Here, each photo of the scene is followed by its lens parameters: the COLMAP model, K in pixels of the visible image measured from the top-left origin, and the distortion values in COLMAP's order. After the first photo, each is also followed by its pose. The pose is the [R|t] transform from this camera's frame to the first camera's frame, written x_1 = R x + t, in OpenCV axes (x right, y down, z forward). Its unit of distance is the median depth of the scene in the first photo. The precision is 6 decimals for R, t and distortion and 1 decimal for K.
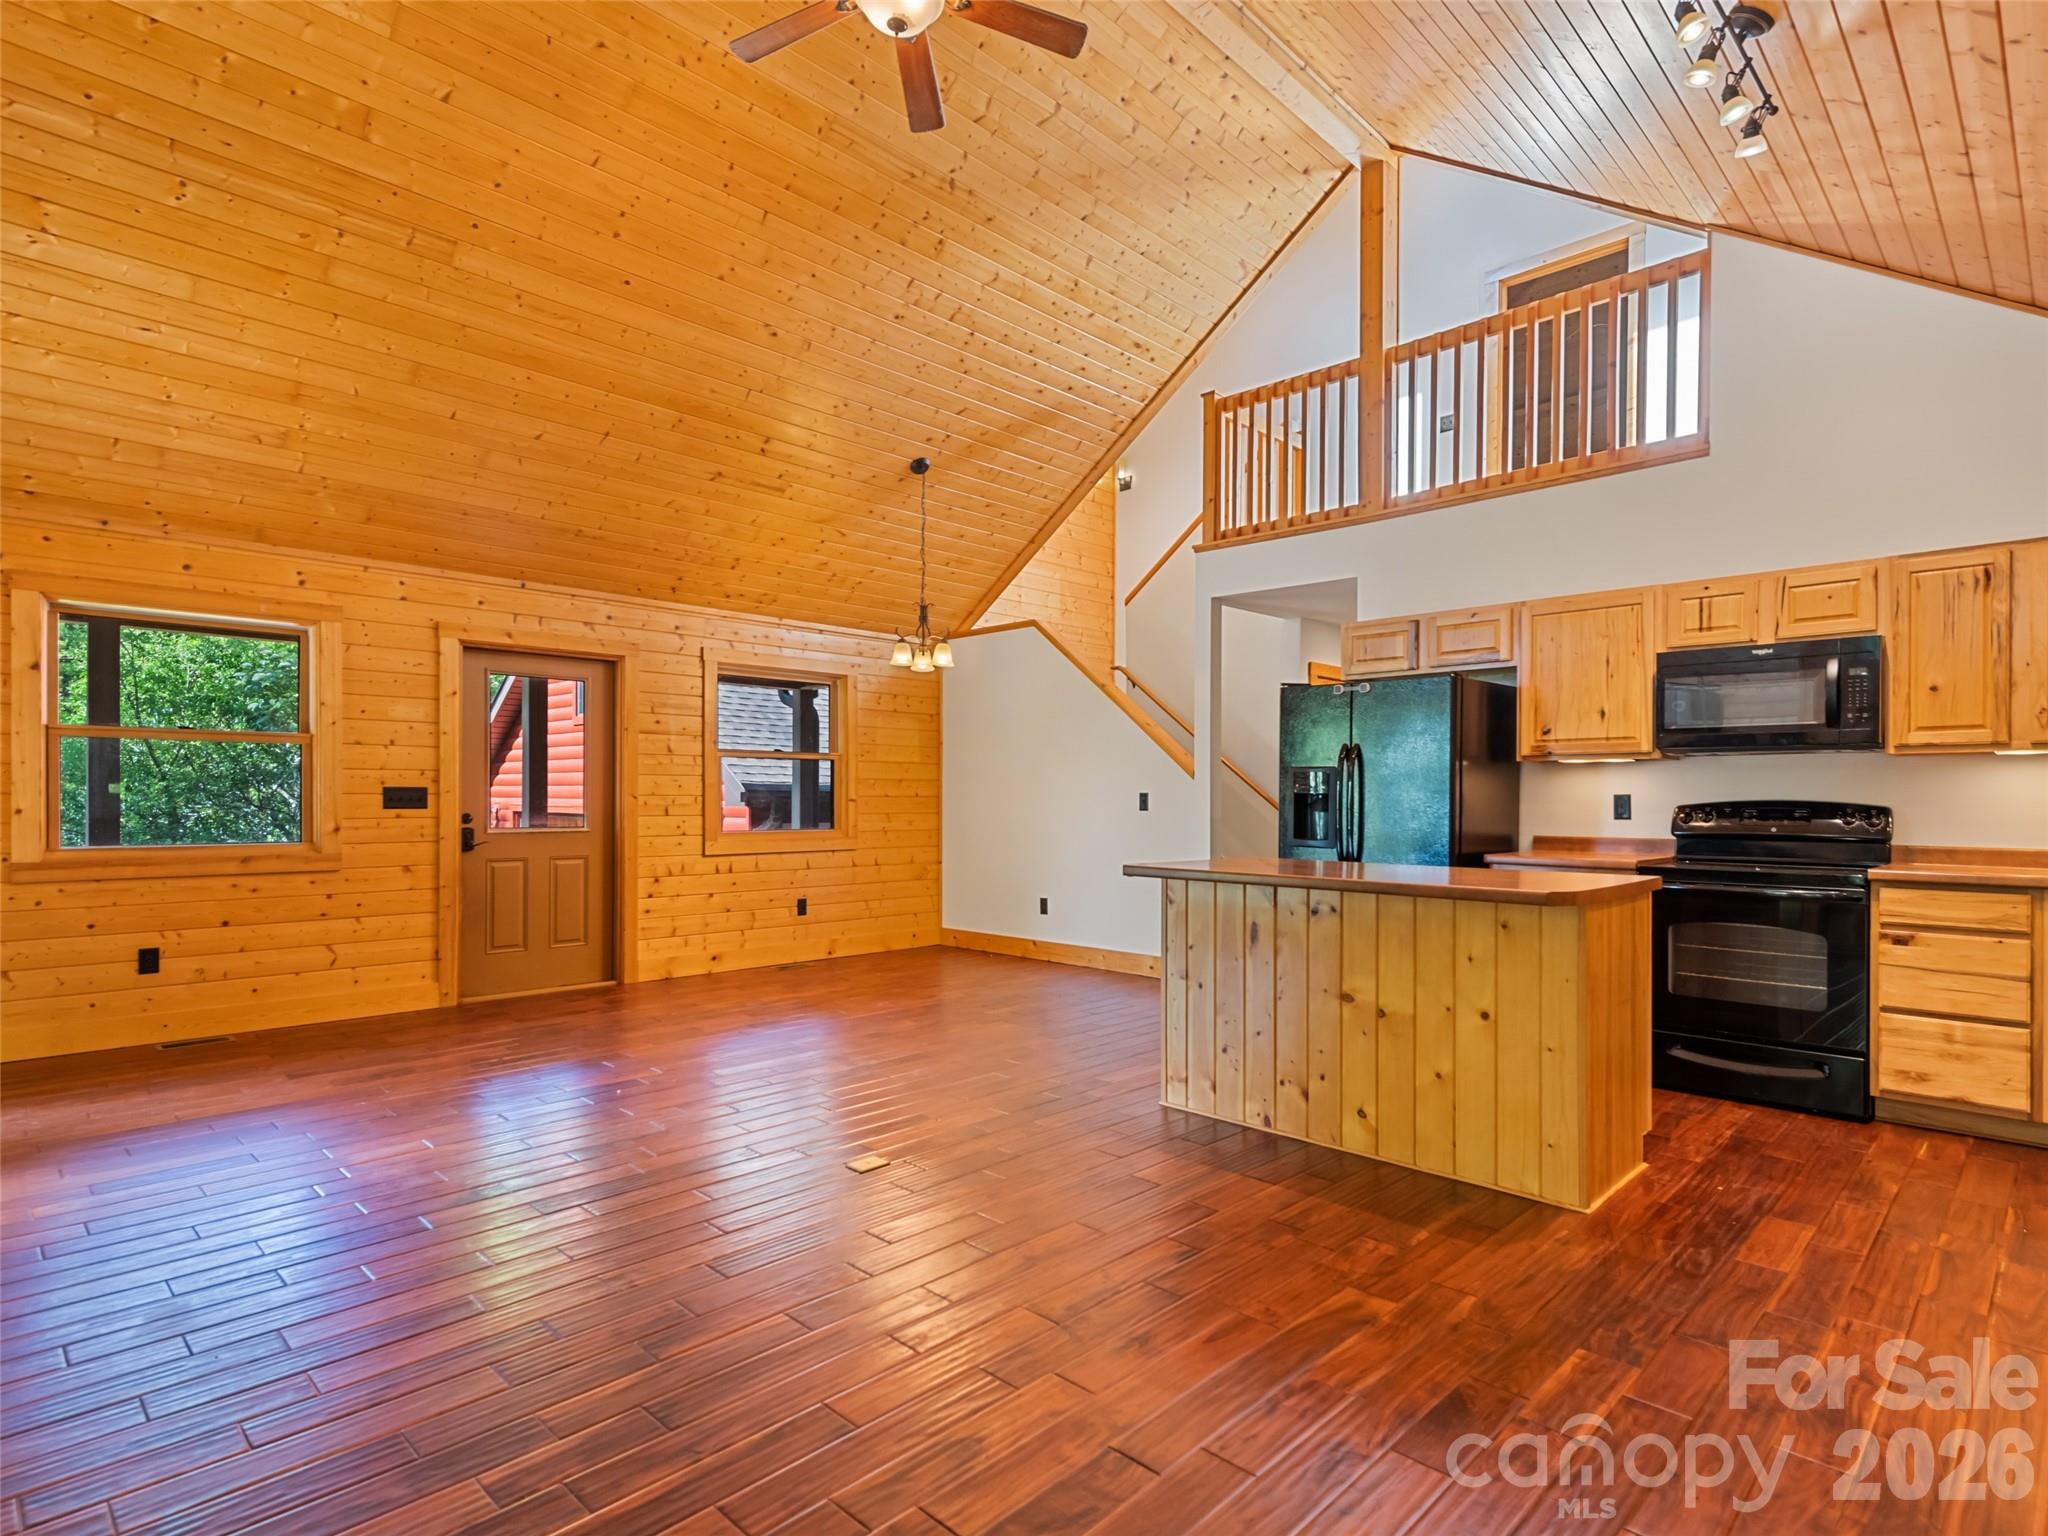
lens RADIAL K [[1047.4, 0, 1052.9], [0, 1047.4, 812.7], [0, 0, 1]] dist [0.015773, -0.003022]
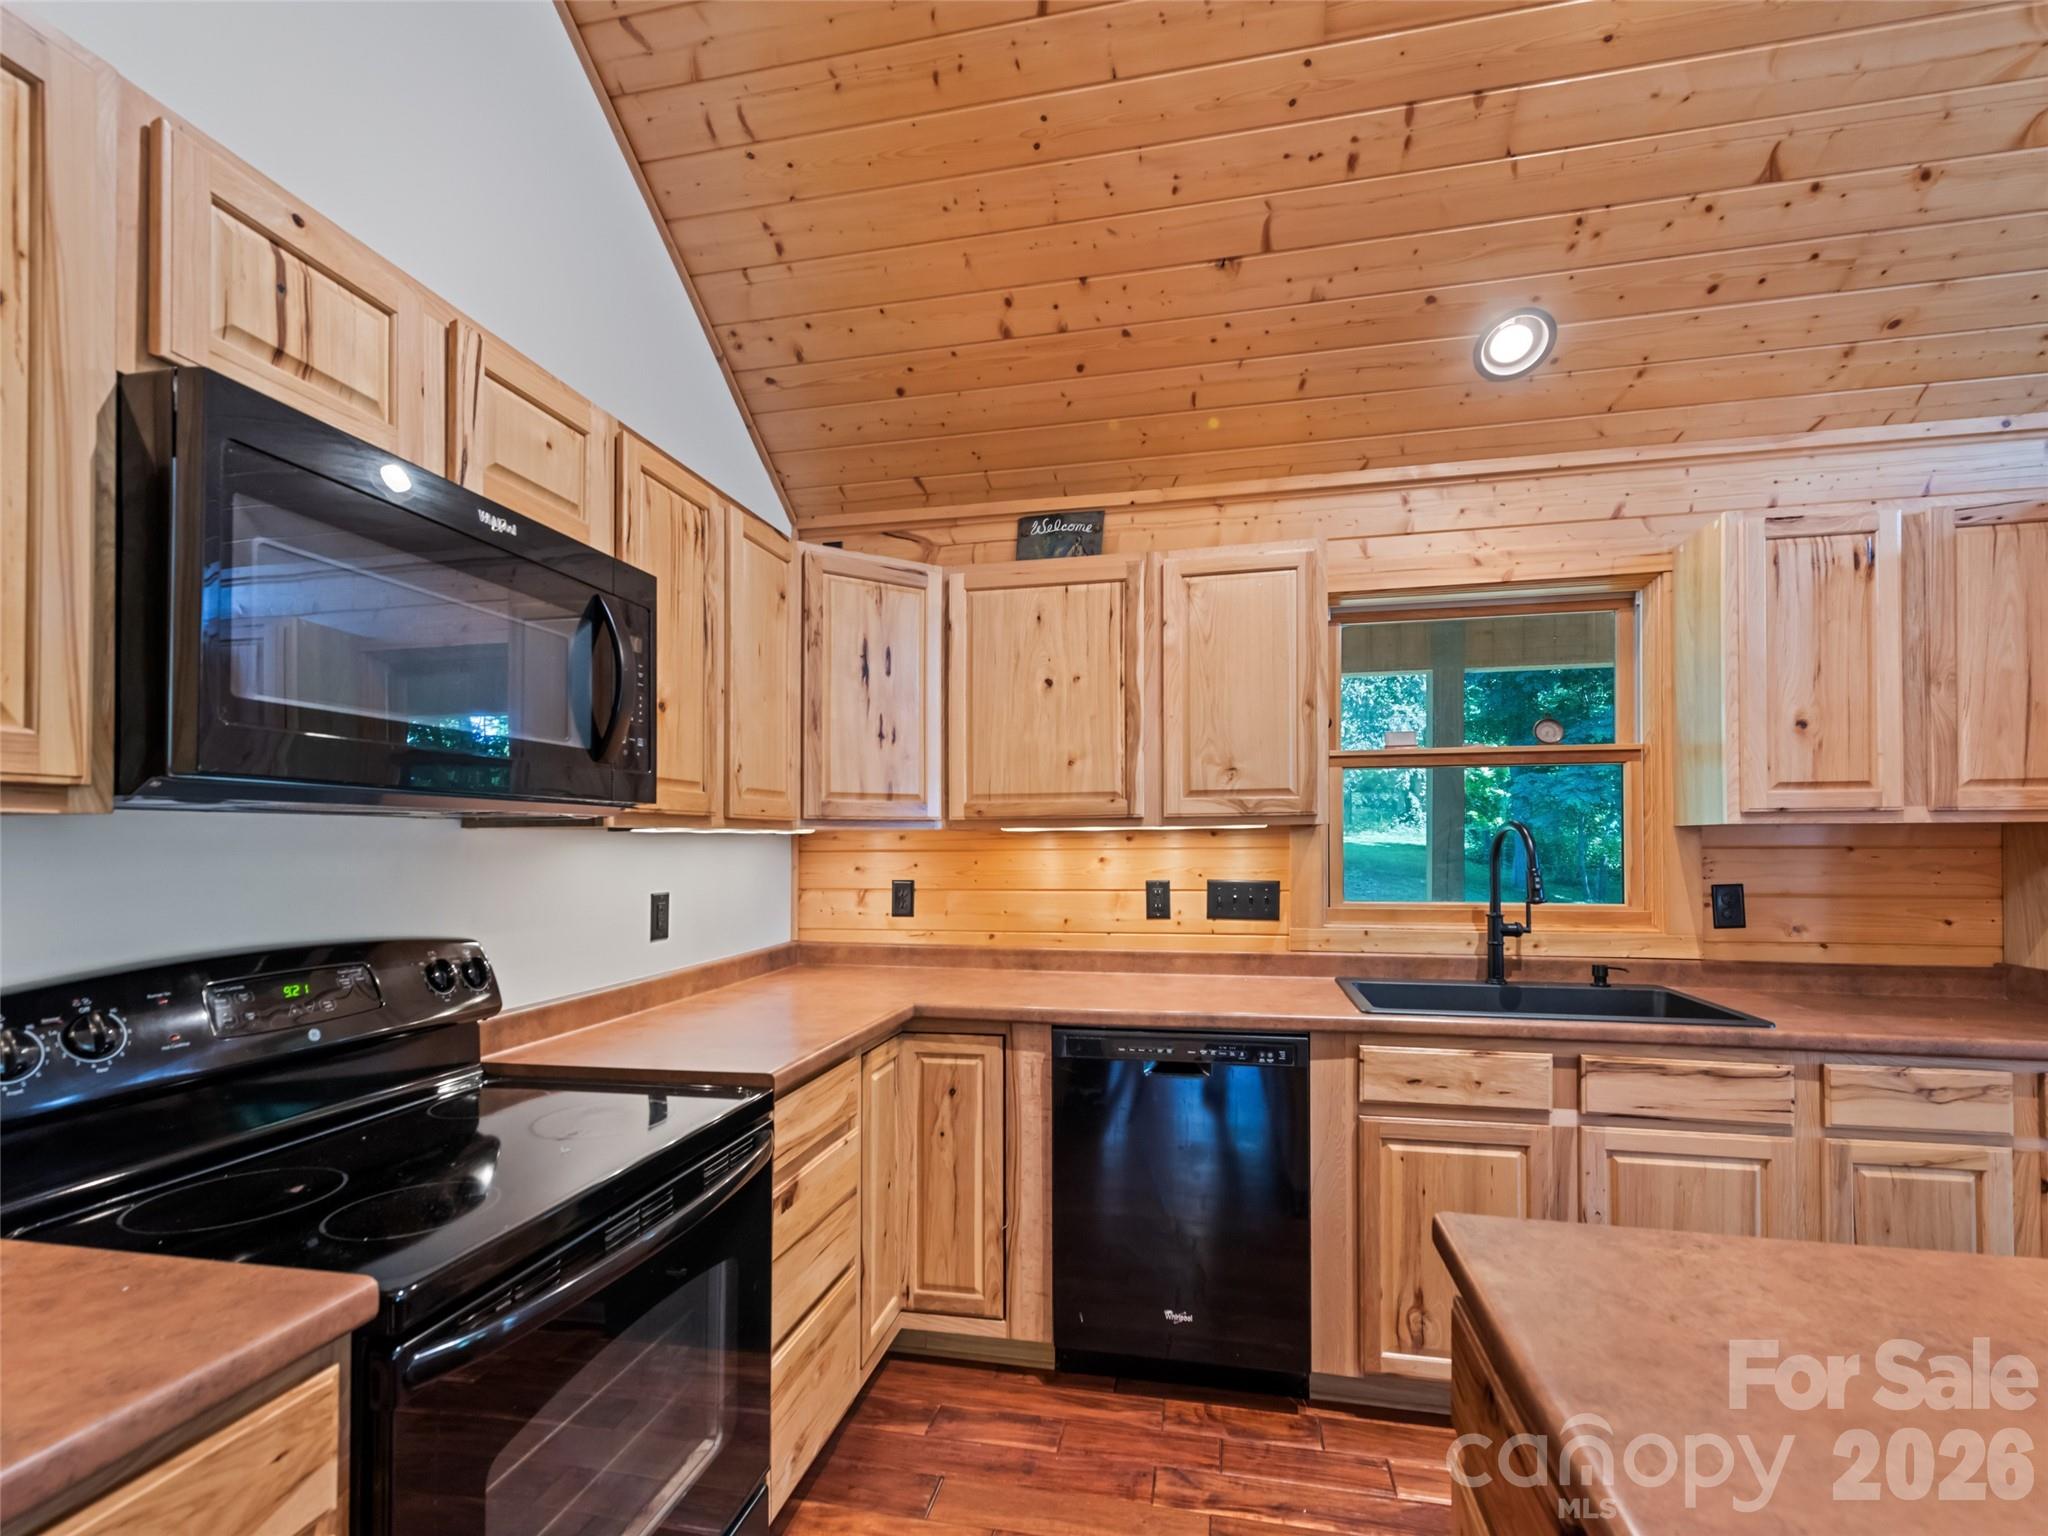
lens RADIAL K [[920.8, 0, 1021.5], [0, 920.8, 822.9], [0, 0, 1]] dist [0.016014, -0.003950]
pose [[-0.527759, 0.016926, 0.849226, 0.283041], [0.014076, 0.999838, -0.011181, -0.042450], [-0.849278, 0.006052, -0.527912, 0.885200]]
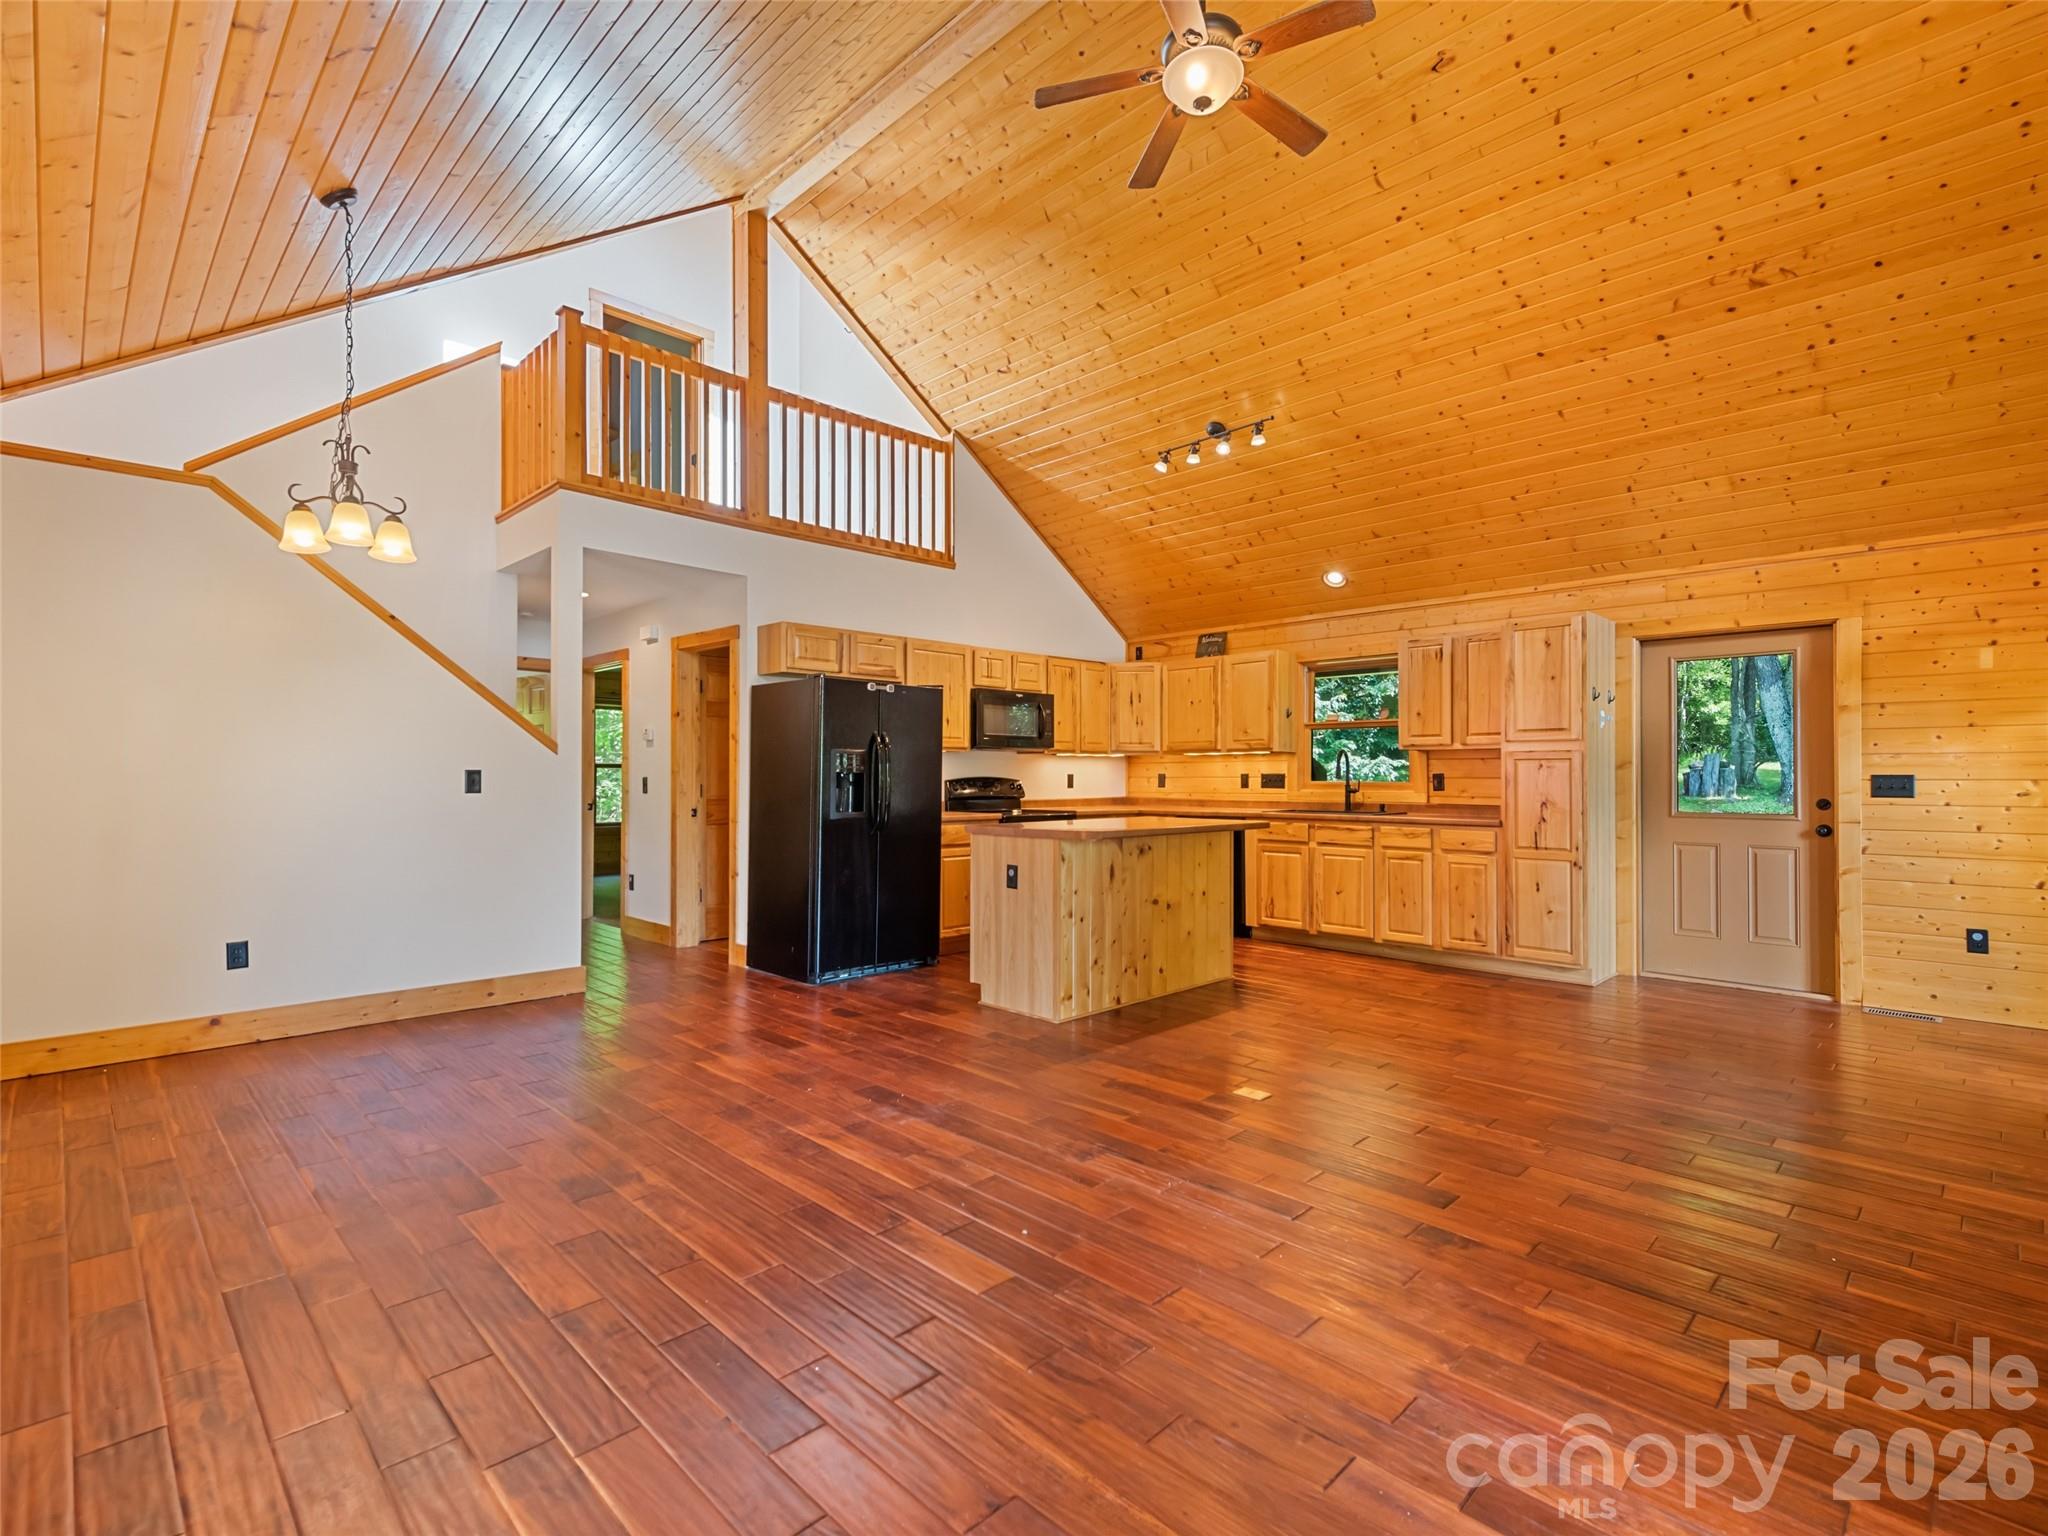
lens RADIAL K [[957.4, 0, 1023.3], [0, 957.4, 771.6], [0, 0, 1]] dist [0.010539, -0.002452]
pose [[0.029228, 0.001613, 0.999571, -0.851226], [0.011934, 0.999927, -0.001962, -0.015925], [-0.999502, 0.011986, 0.029206, 0.825042]]
